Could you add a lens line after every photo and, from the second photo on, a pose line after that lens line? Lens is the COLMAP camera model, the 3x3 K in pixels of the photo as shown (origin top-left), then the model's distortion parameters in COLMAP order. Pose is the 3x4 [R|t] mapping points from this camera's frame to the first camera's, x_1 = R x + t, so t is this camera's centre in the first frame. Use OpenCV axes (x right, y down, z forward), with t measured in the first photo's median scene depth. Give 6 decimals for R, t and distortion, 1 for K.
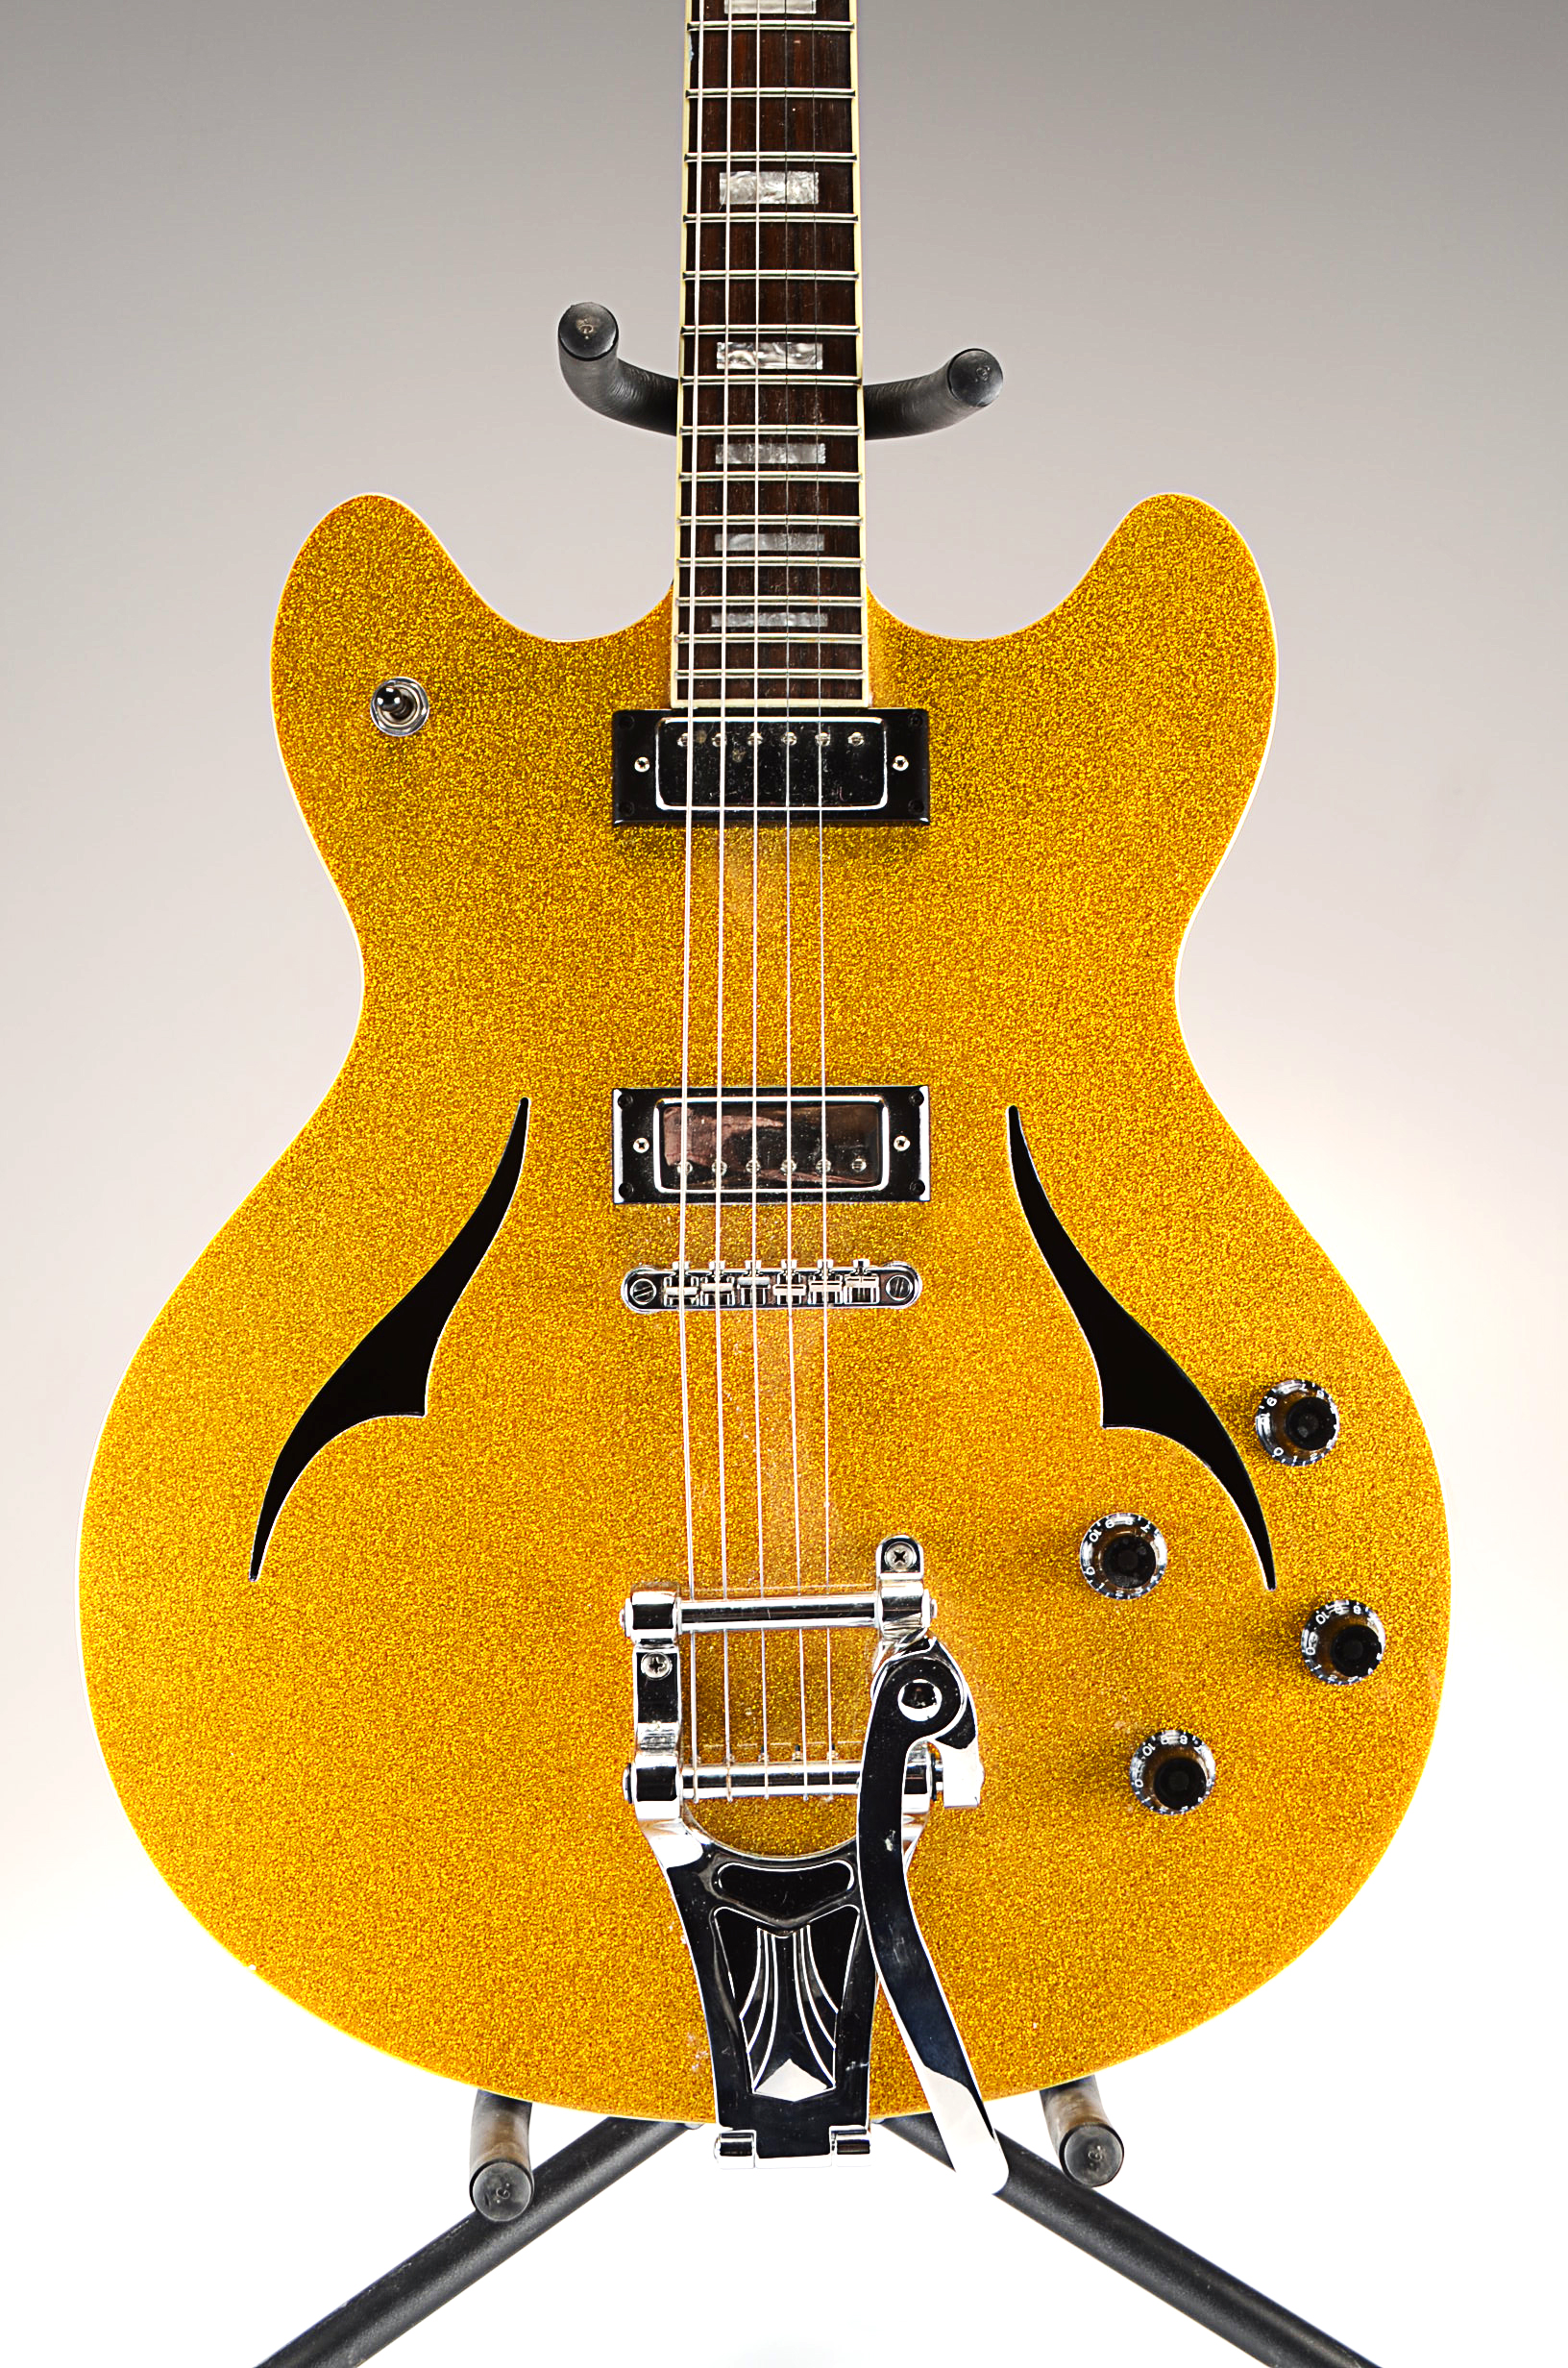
lens RADIAL K [[3325.3, 0, 776.3], [0, 3325.3, 1182.8], [0, 0, 1]] dist [-0.027544, 0.000000]
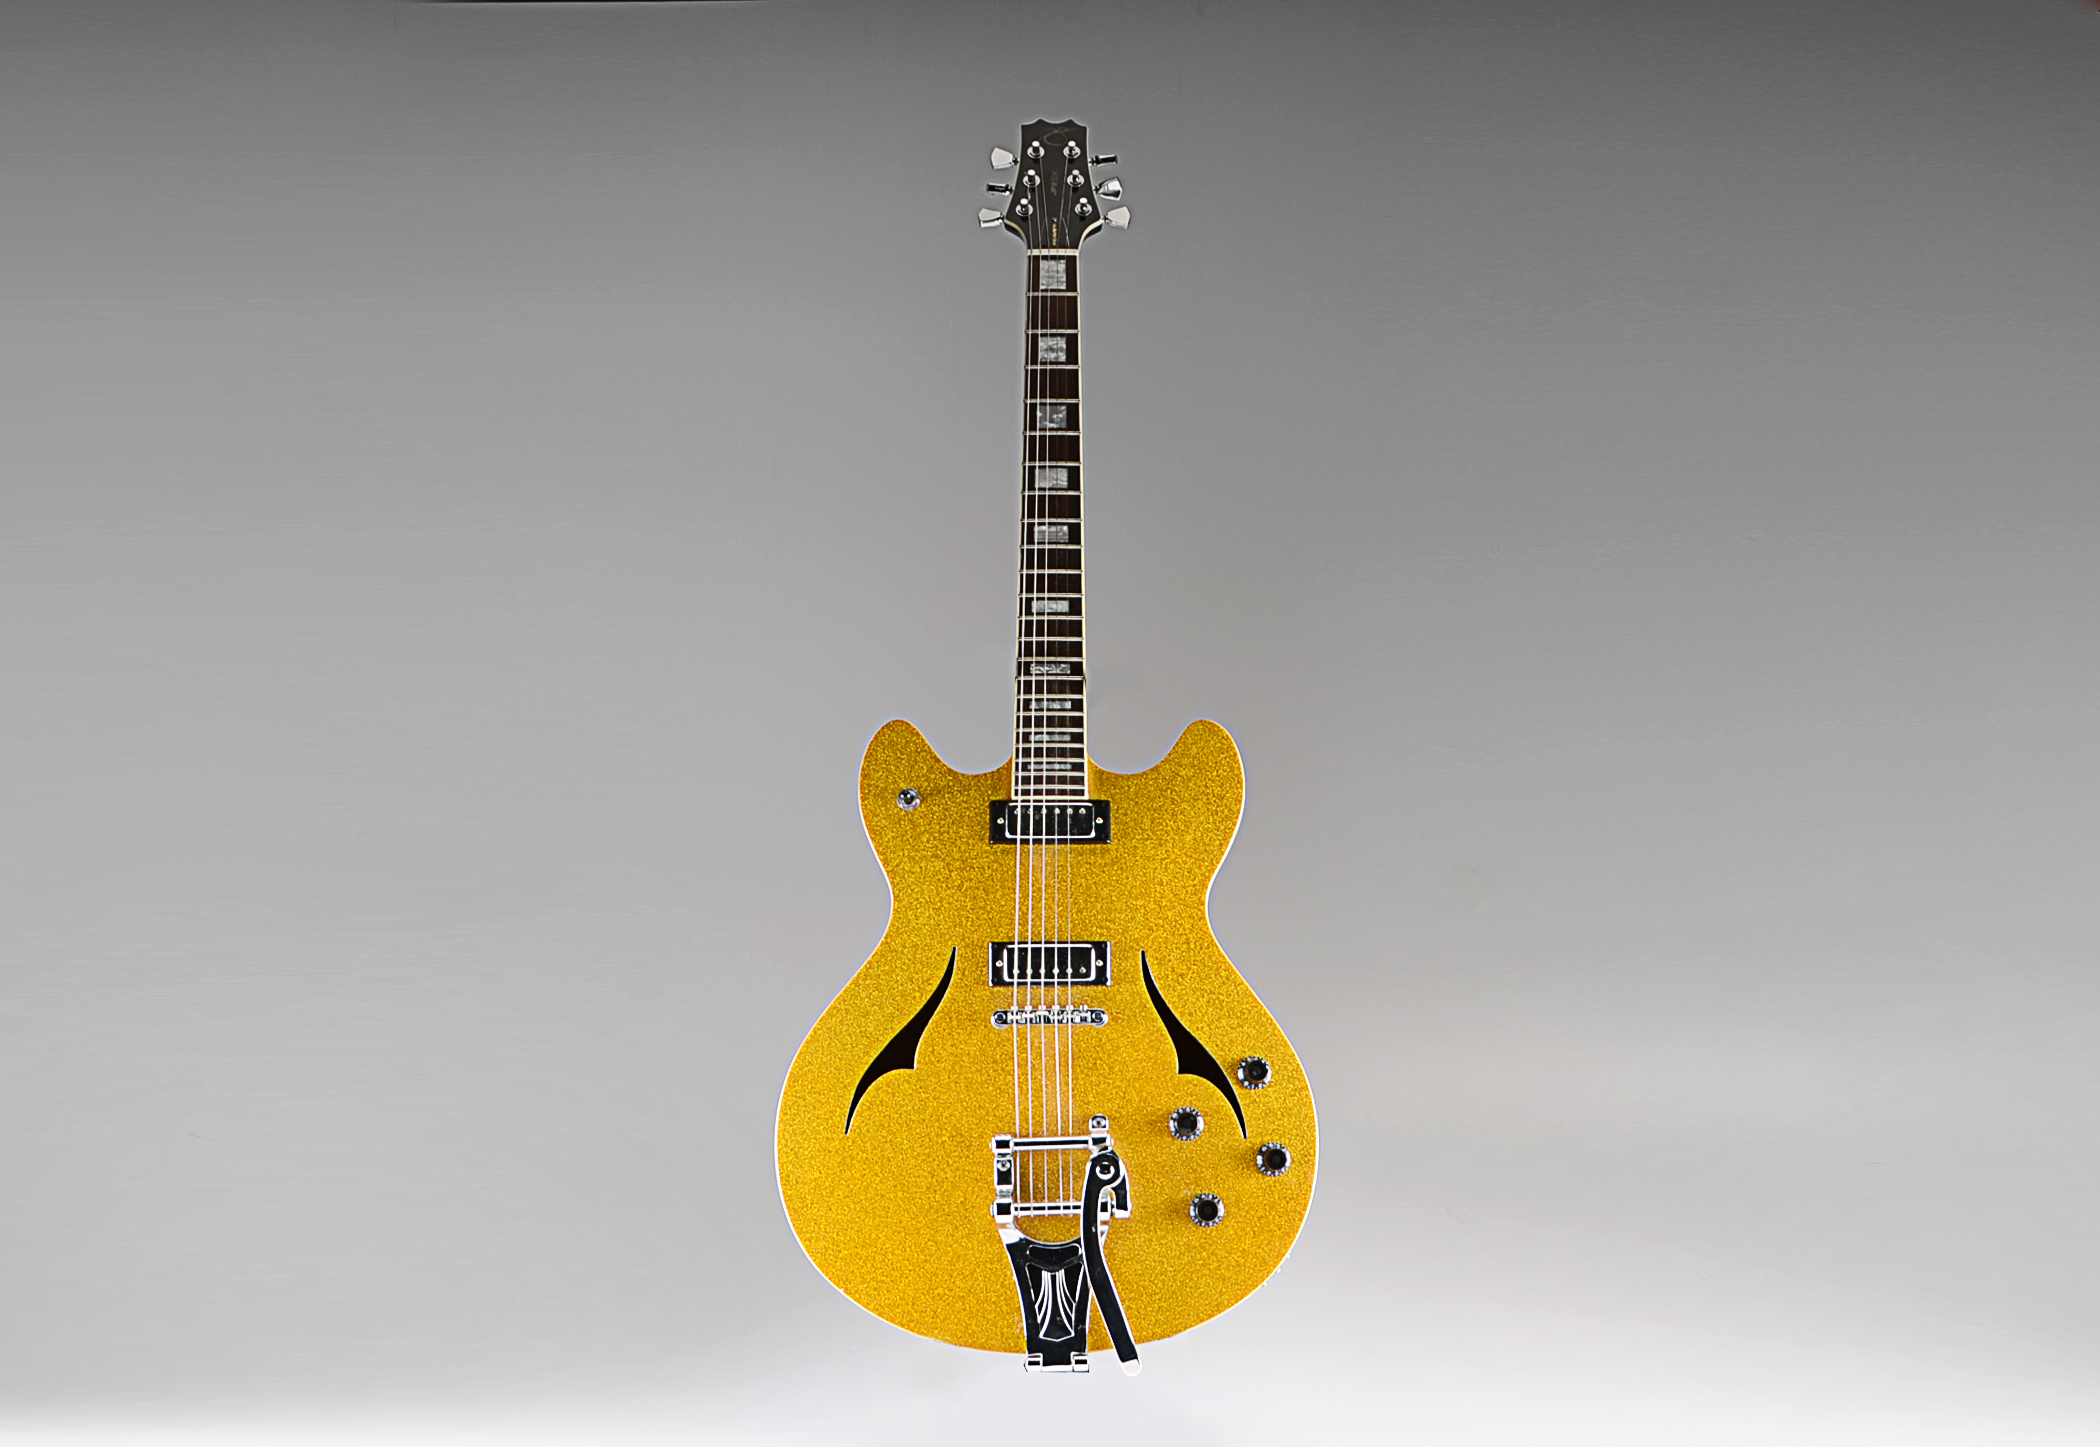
lens RADIAL K [[2218.7, 0, 1051.8], [0, 2218.7, 720.6], [0, 0, 1]] dist [0.025882, 0.000000]
pose [[0.999962, 0.001369, -0.008664, 0.015180], [-0.003224, 0.975983, -0.217823, 0.180836], [0.008157, 0.217842, 0.975950, -0.736185]]
